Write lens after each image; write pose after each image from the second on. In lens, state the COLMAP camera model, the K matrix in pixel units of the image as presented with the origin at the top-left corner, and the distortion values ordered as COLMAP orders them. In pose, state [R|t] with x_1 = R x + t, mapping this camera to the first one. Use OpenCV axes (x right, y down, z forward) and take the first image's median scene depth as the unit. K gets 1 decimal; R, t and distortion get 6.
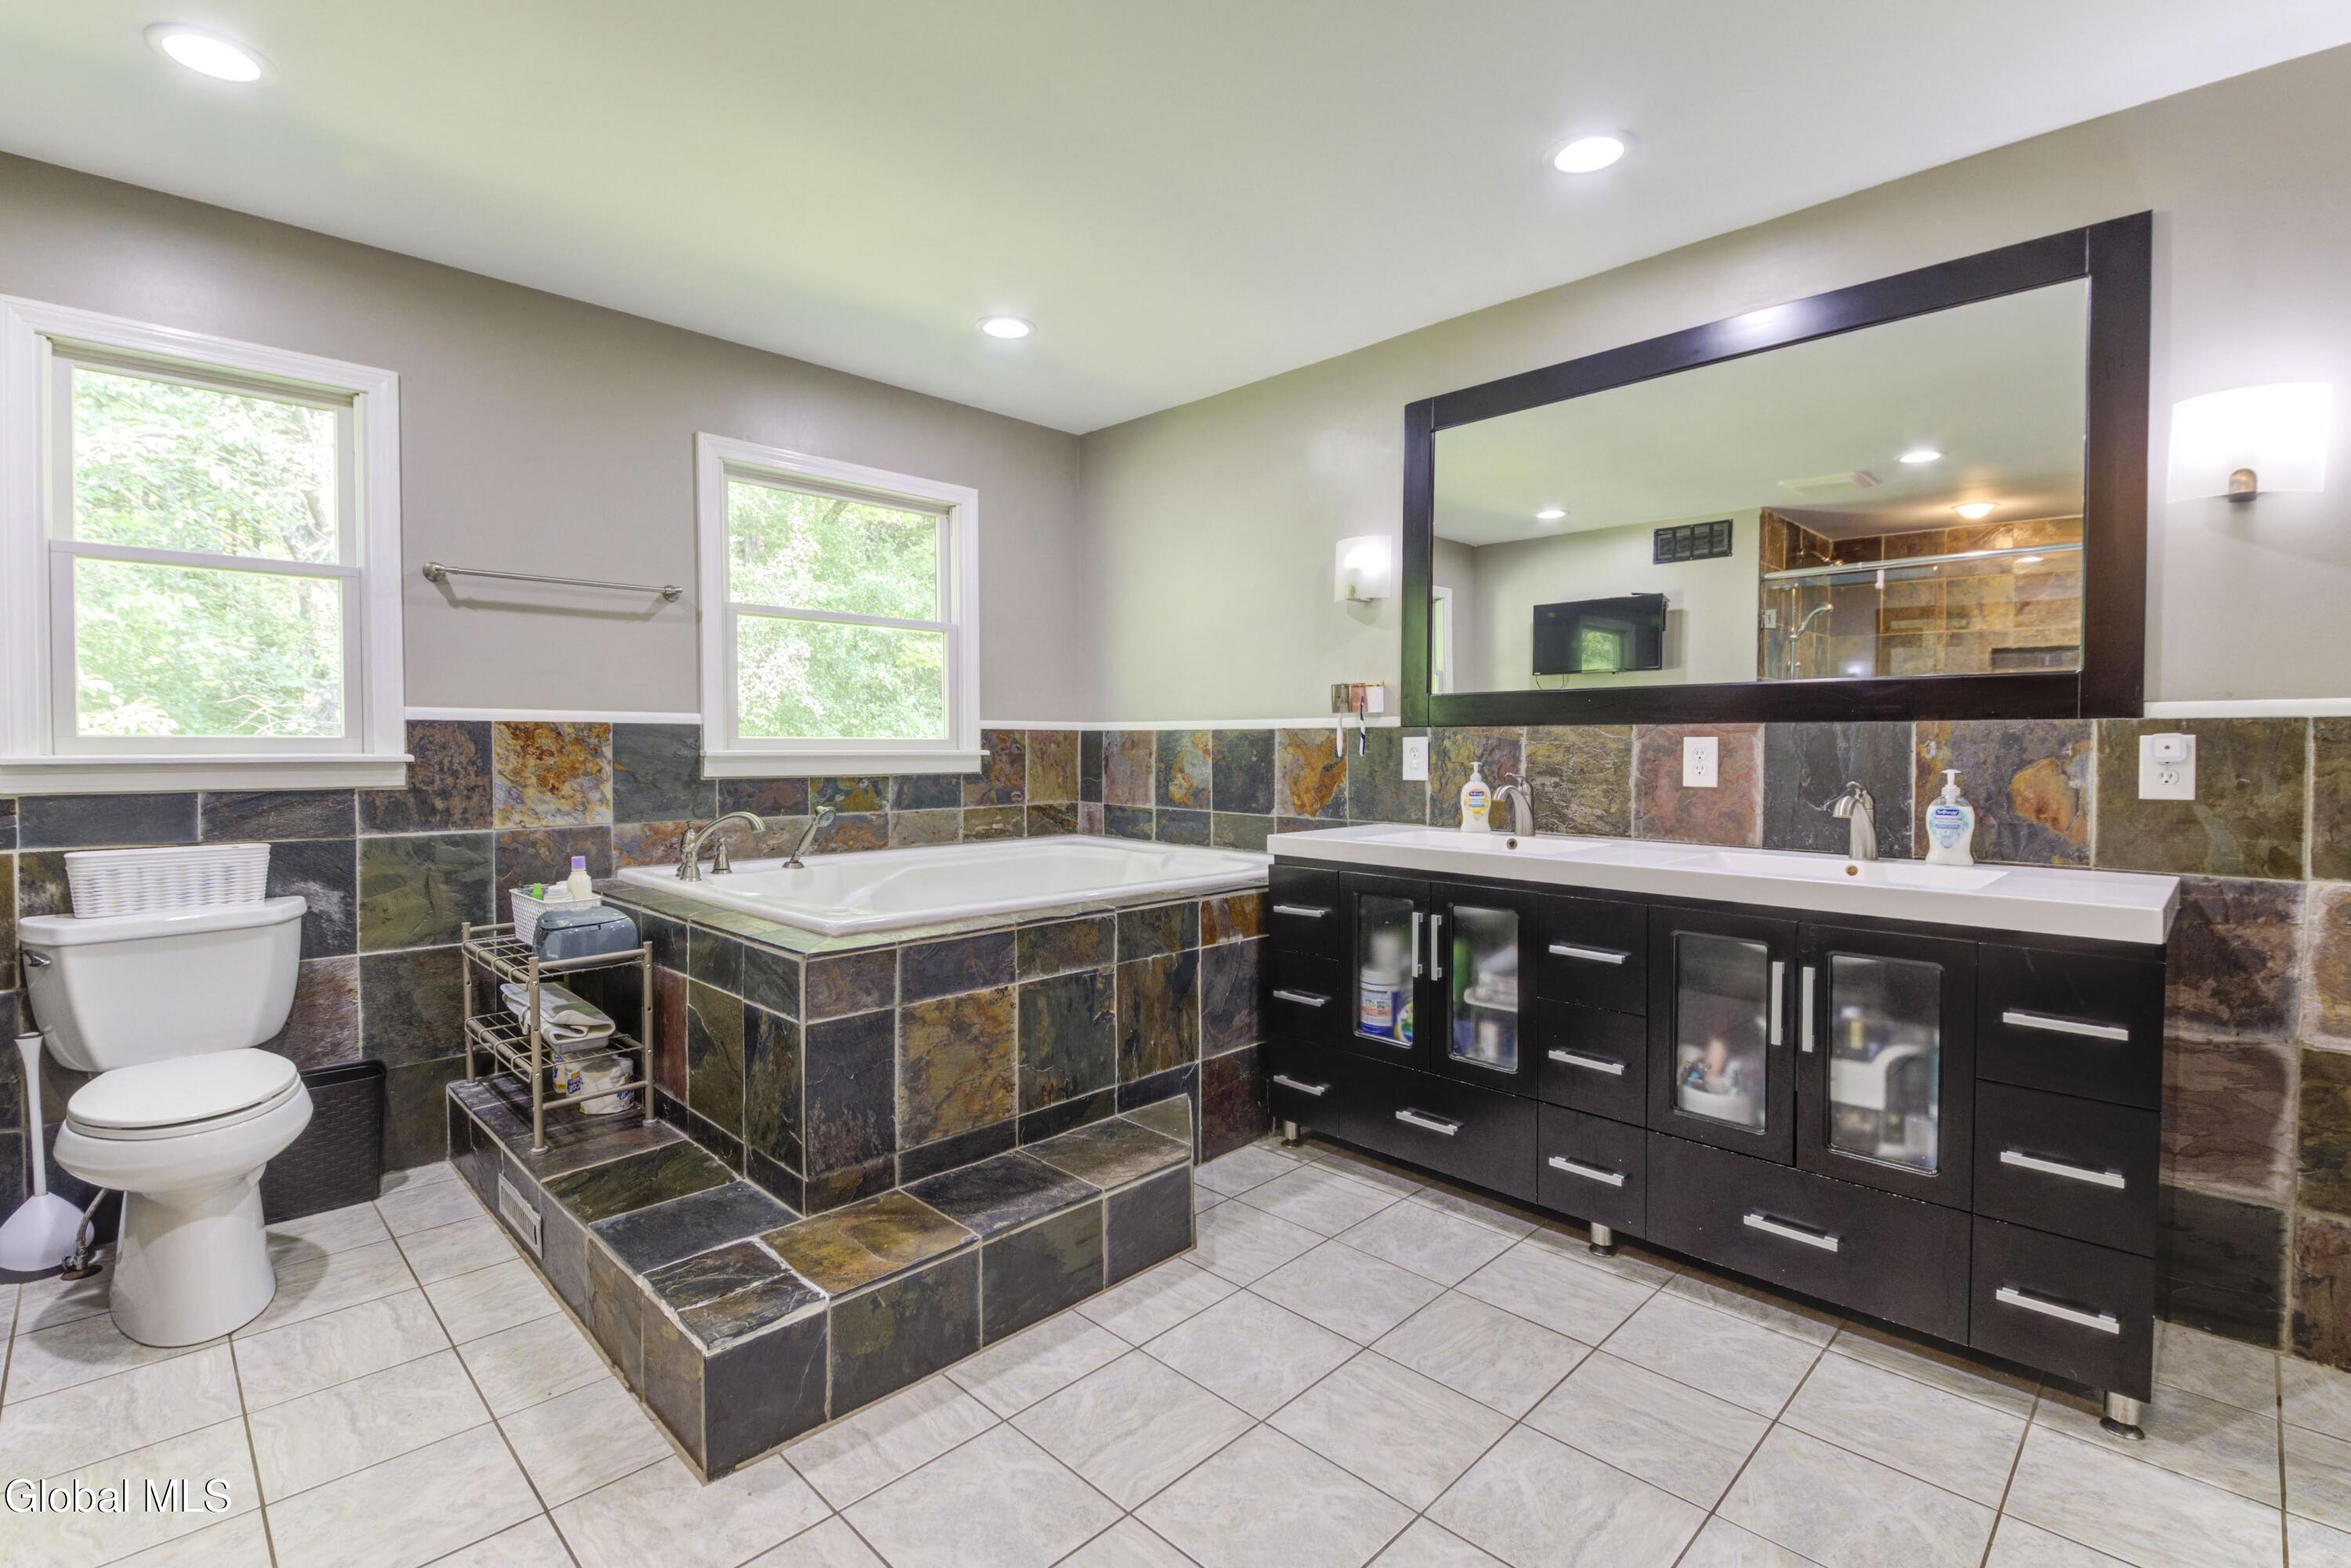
lens RADIAL K [[1072.2, 0, 1176.2], [0, 1072.2, 773.7], [0, 0, 1]] dist [0.003783, -0.004854]
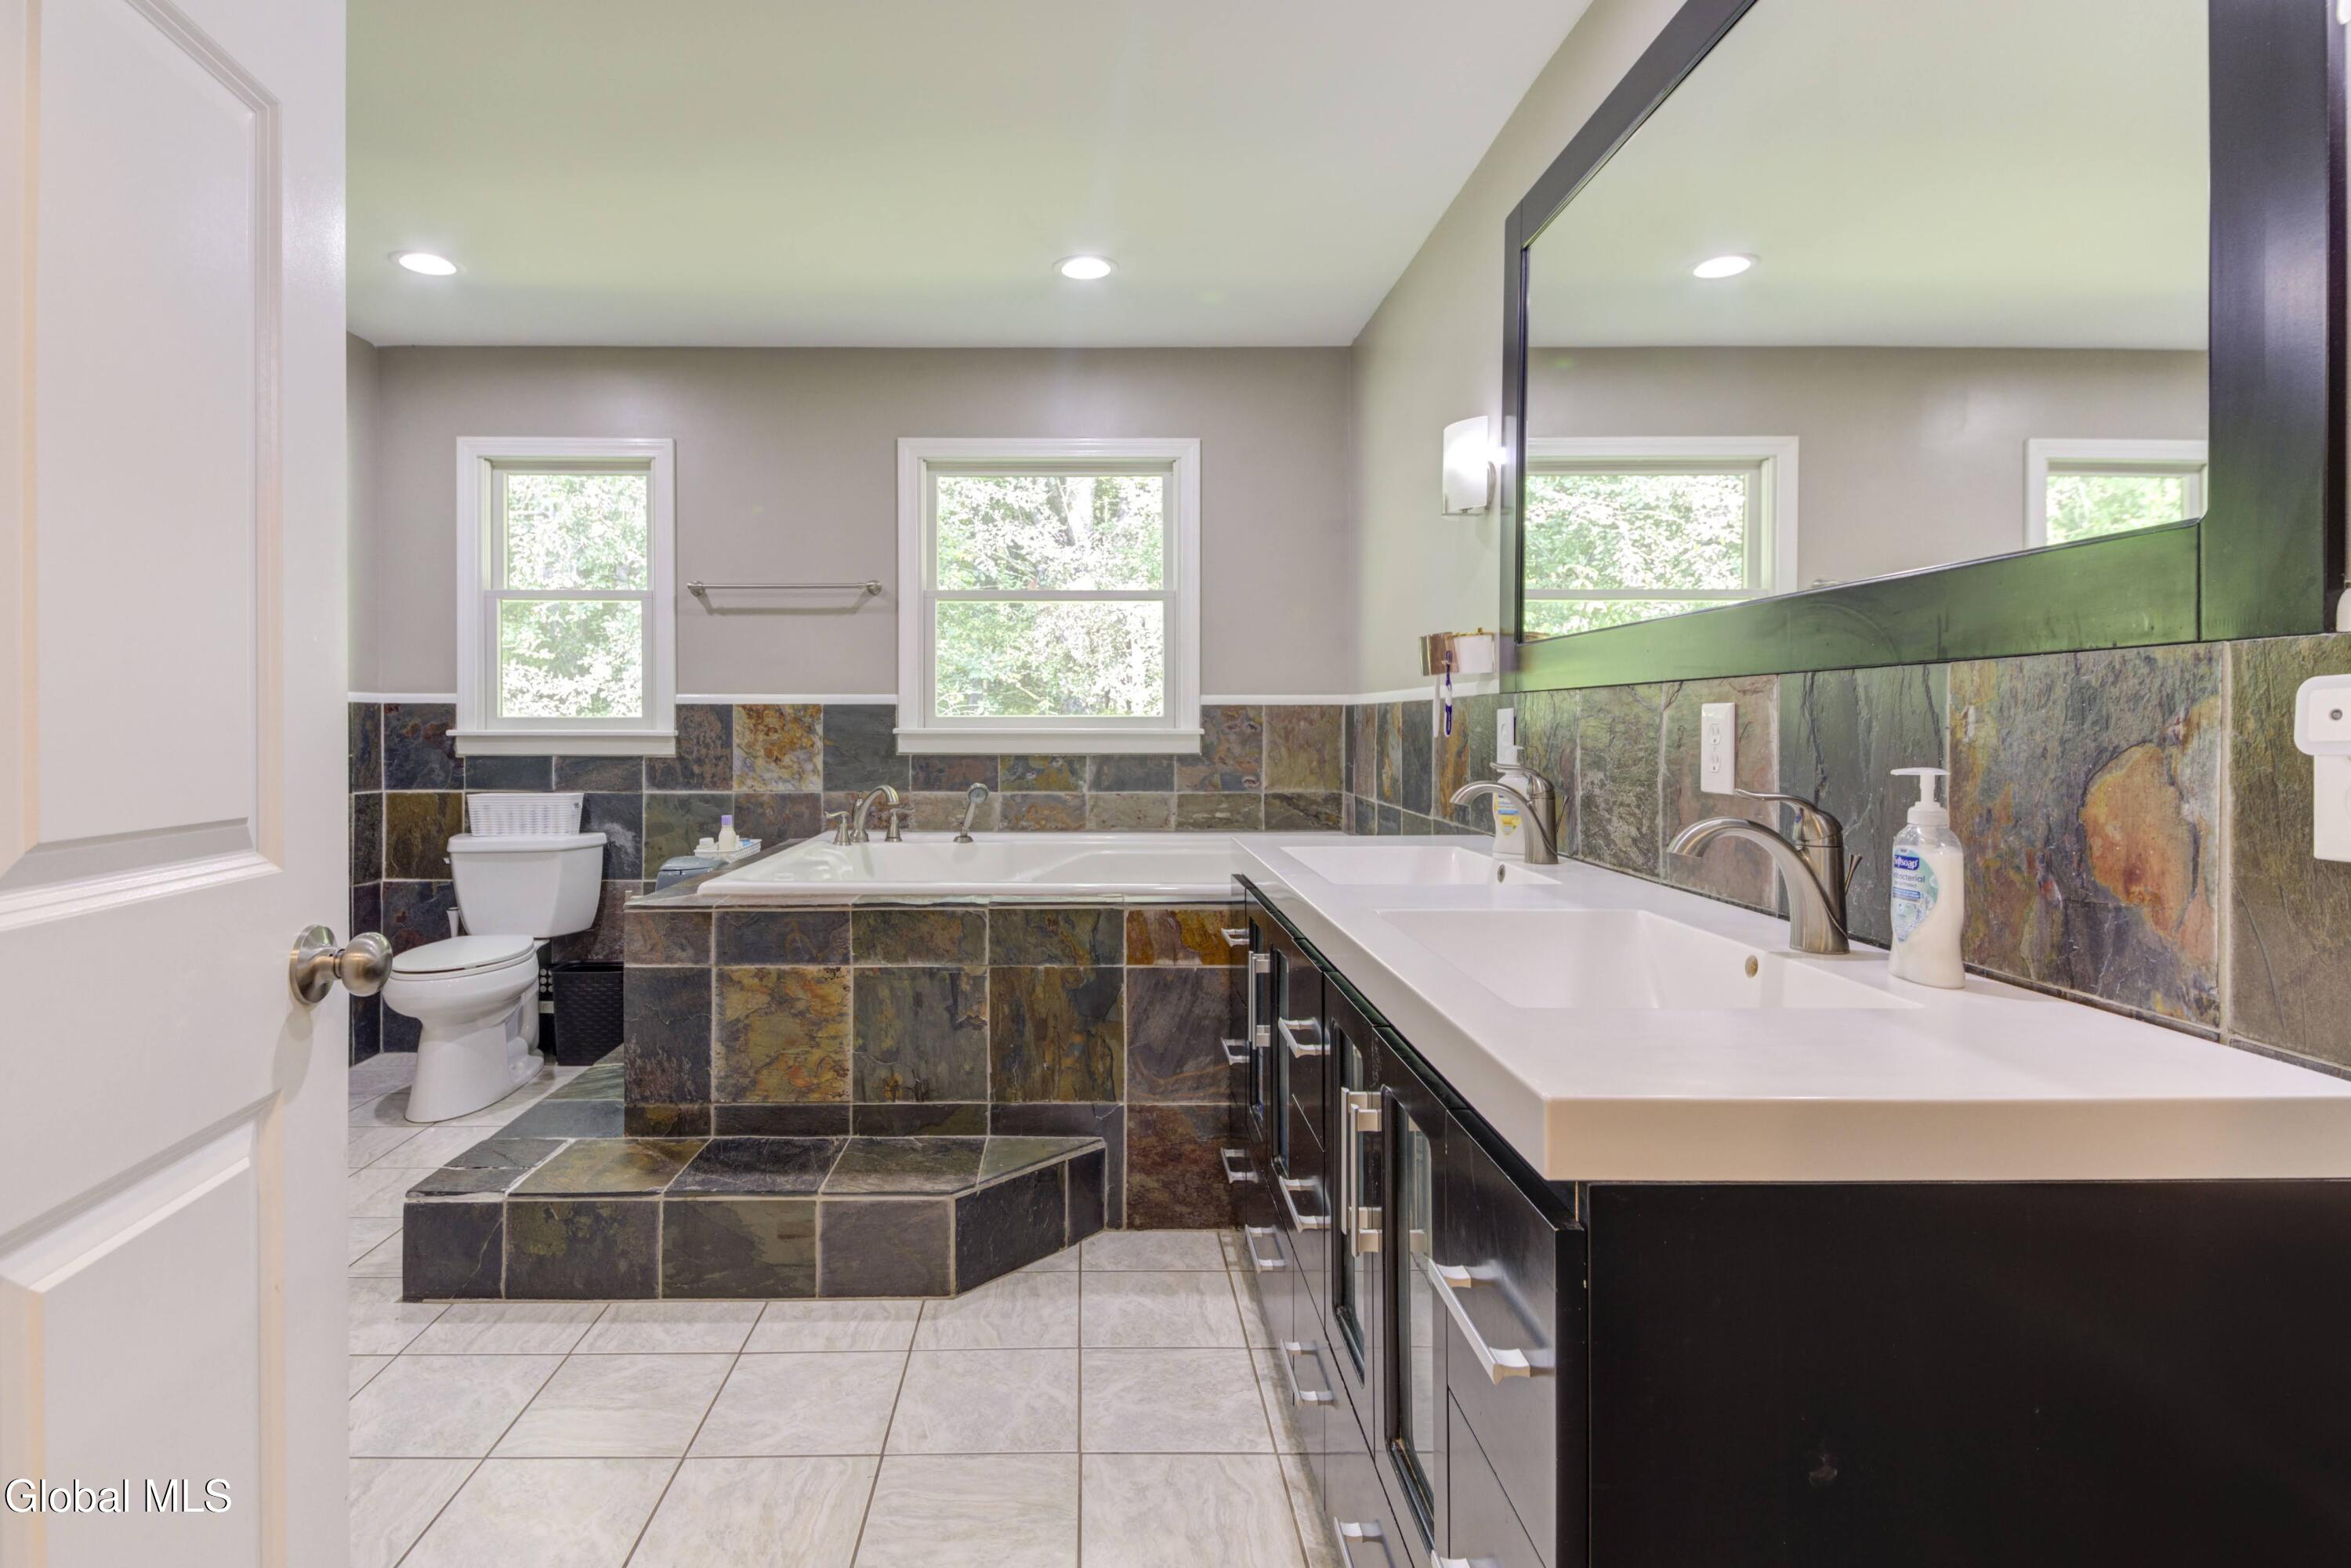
lens RADIAL K [[1225.9, 0, 1118.2], [0, 1225.9, 731.4], [0, 0, 1]] dist [0.000526, -0.001201]
pose [[0.706361, 0.002225, -0.707848, 0.729172], [-0.018220, 0.999721, -0.015039, -0.004447], [0.707617, 0.023520, 0.706205, 0.343786]]
